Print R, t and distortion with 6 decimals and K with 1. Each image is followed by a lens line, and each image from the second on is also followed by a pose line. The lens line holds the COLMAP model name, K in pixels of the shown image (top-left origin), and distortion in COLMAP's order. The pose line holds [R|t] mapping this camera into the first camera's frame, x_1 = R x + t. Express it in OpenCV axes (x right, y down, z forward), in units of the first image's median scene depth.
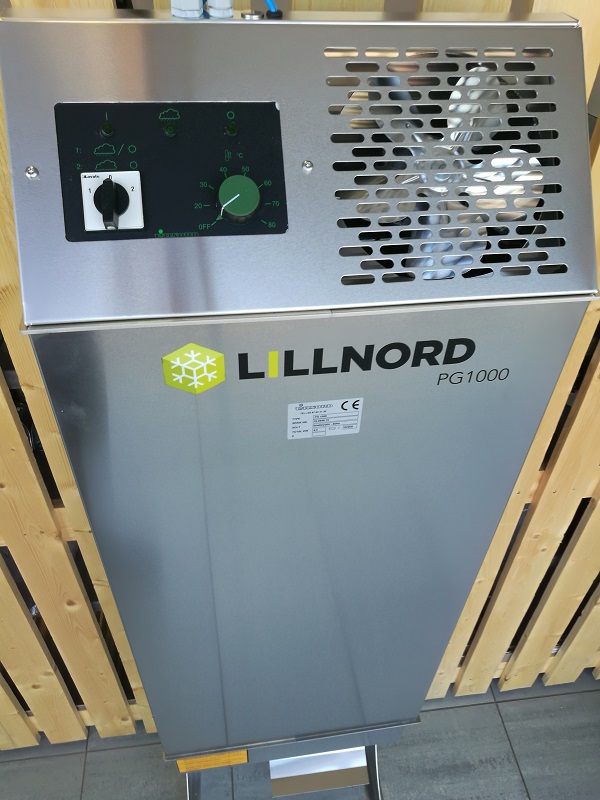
lens RADIAL K [[622.7, 0, 299.5], [0, 622.7, 393.4], [0, 0, 1]] dist [-0.001274, 0.015577]
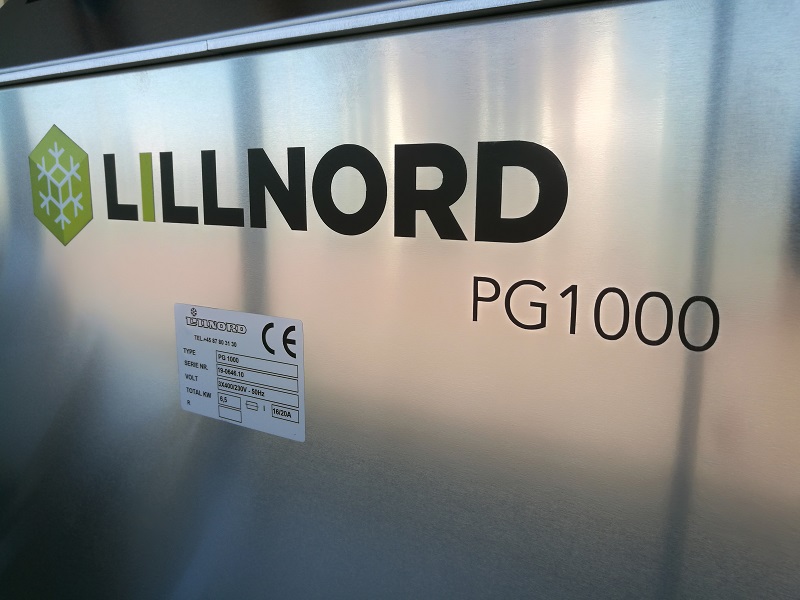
lens RADIAL K [[622.7, 0, 410.6], [0, 622.7, 292.5], [0, 0, 1]] dist [-0.001274, 0.015577]
pose [[0.762529, 0.079113, -0.642099, 0.431519], [-0.424704, 0.809907, -0.404571, 0.129401], [0.488033, 0.581199, 0.651177, 0.806030]]
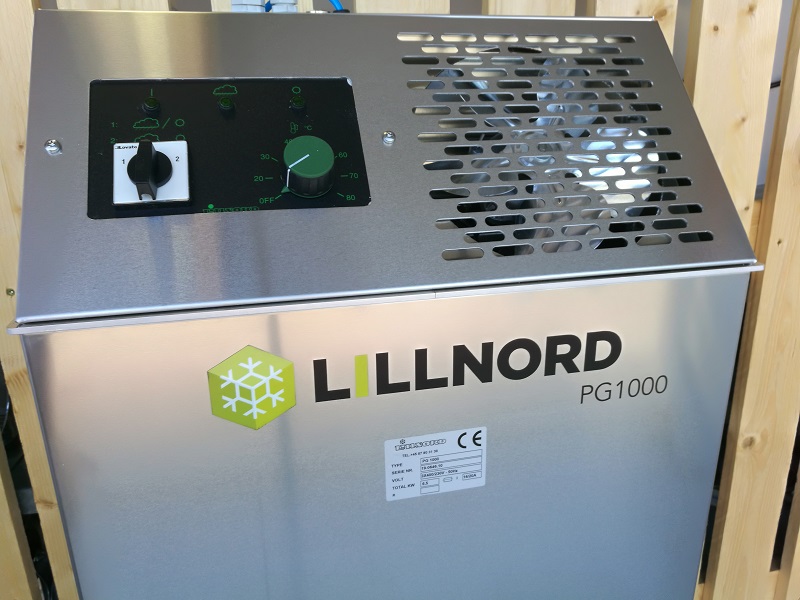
lens RADIAL K [[622.7, 0, 396.2], [0, 622.7, 293.4], [0, 0, 1]] dist [-0.001274, 0.015577]
pose [[0.996361, -0.067524, 0.052006, -0.032240], [0.082805, 0.911430, -0.403038, 0.158917], [-0.020185, 0.405877, 0.913705, 0.279896]]
